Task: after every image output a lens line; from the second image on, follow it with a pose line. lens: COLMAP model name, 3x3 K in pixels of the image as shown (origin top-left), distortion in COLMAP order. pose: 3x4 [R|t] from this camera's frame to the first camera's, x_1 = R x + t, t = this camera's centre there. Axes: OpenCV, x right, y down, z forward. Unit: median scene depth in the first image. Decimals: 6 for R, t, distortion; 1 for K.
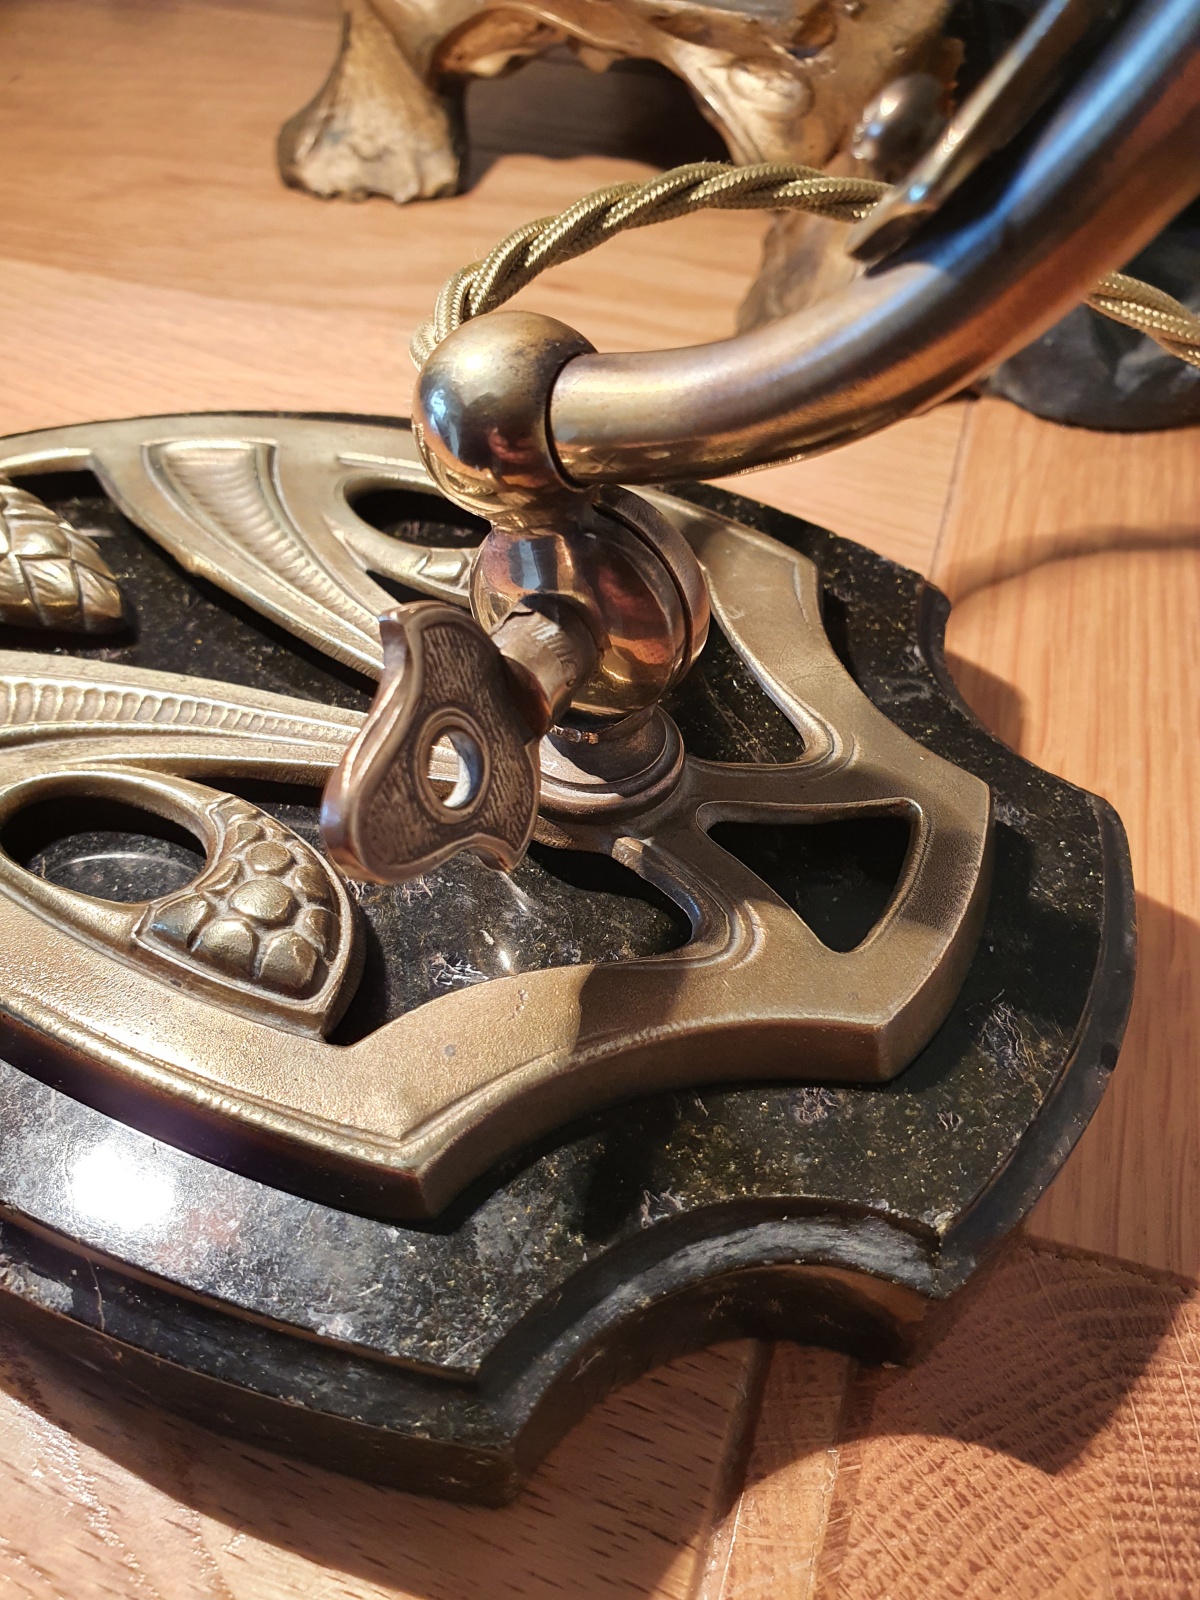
lens RADIAL K [[1263.0, 0, 597.6], [0, 1263.0, 812.0], [0, 0, 1]] dist [-0.015737, 0.003948]
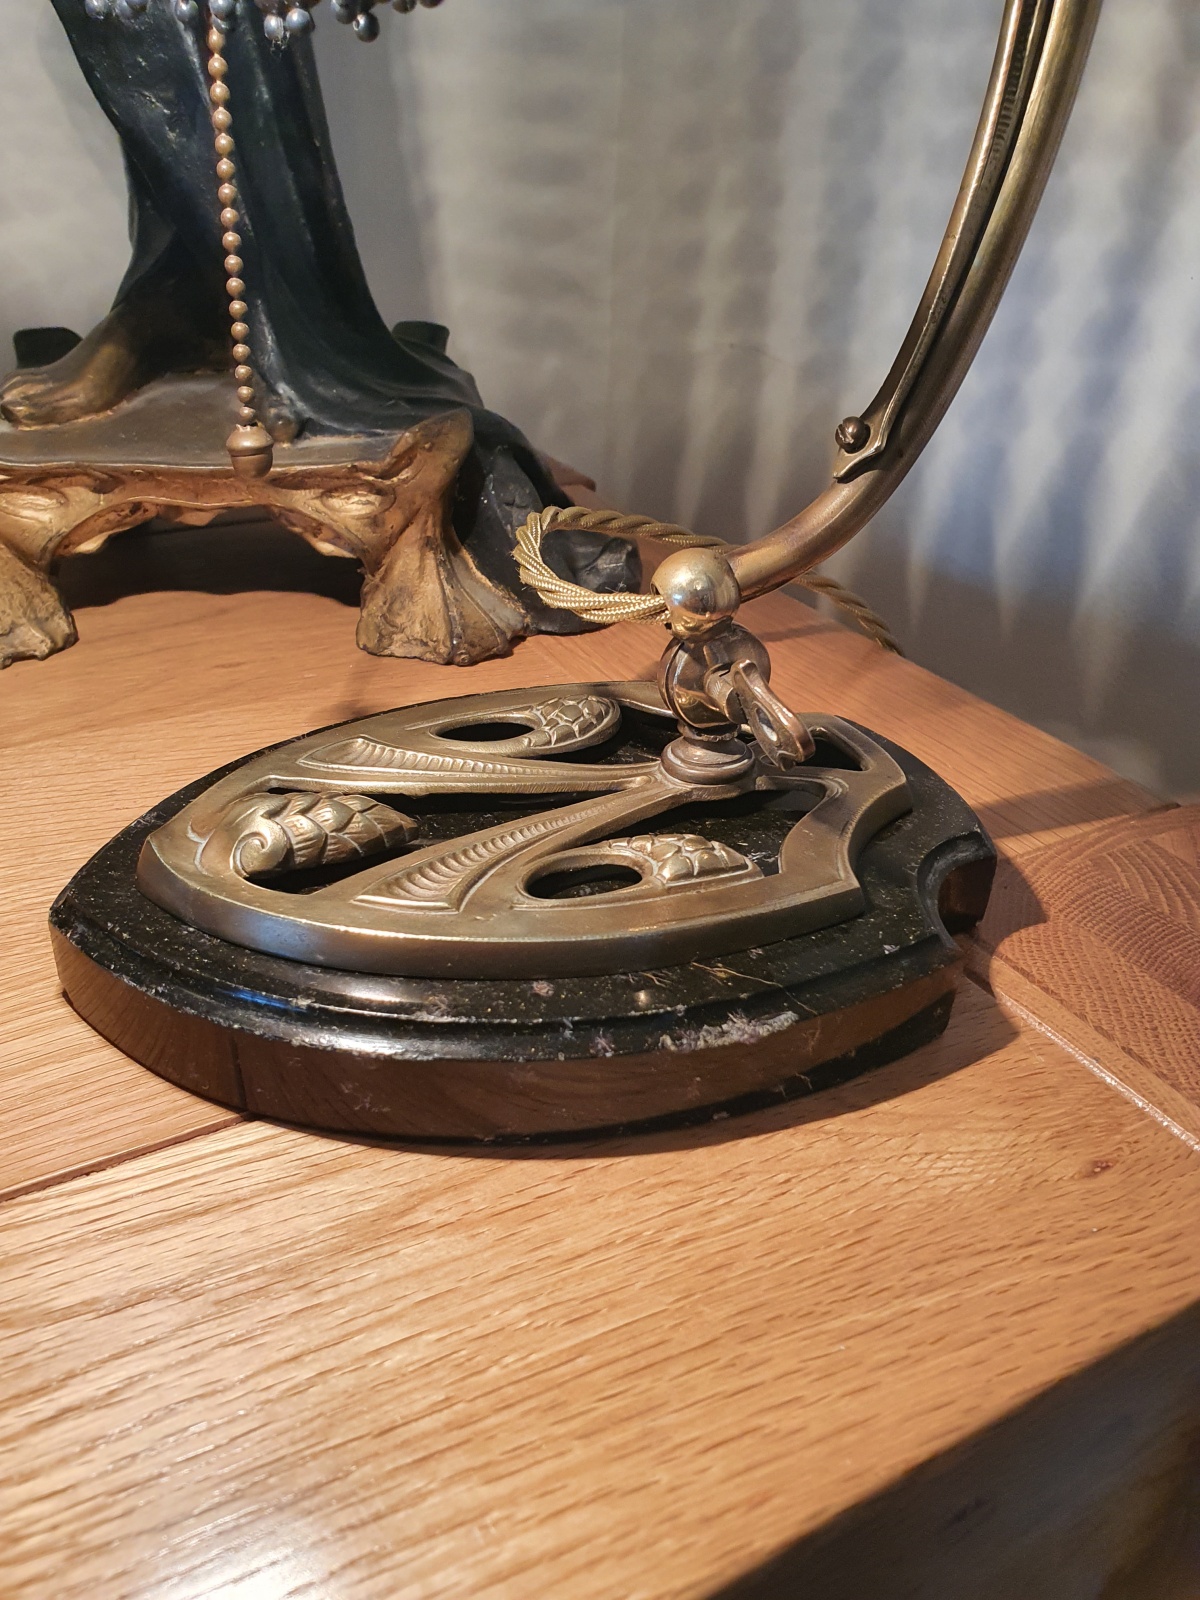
lens RADIAL K [[1263.0, 0, 582.4], [0, 1263.0, 810.2], [0, 0, 1]] dist [-0.015737, 0.003948]
pose [[0.684024, -0.357922, 0.635612, -1.487314], [0.527642, 0.844435, -0.092317, 0.102955], [-0.503691, 0.398523, 0.766469, -0.401295]]
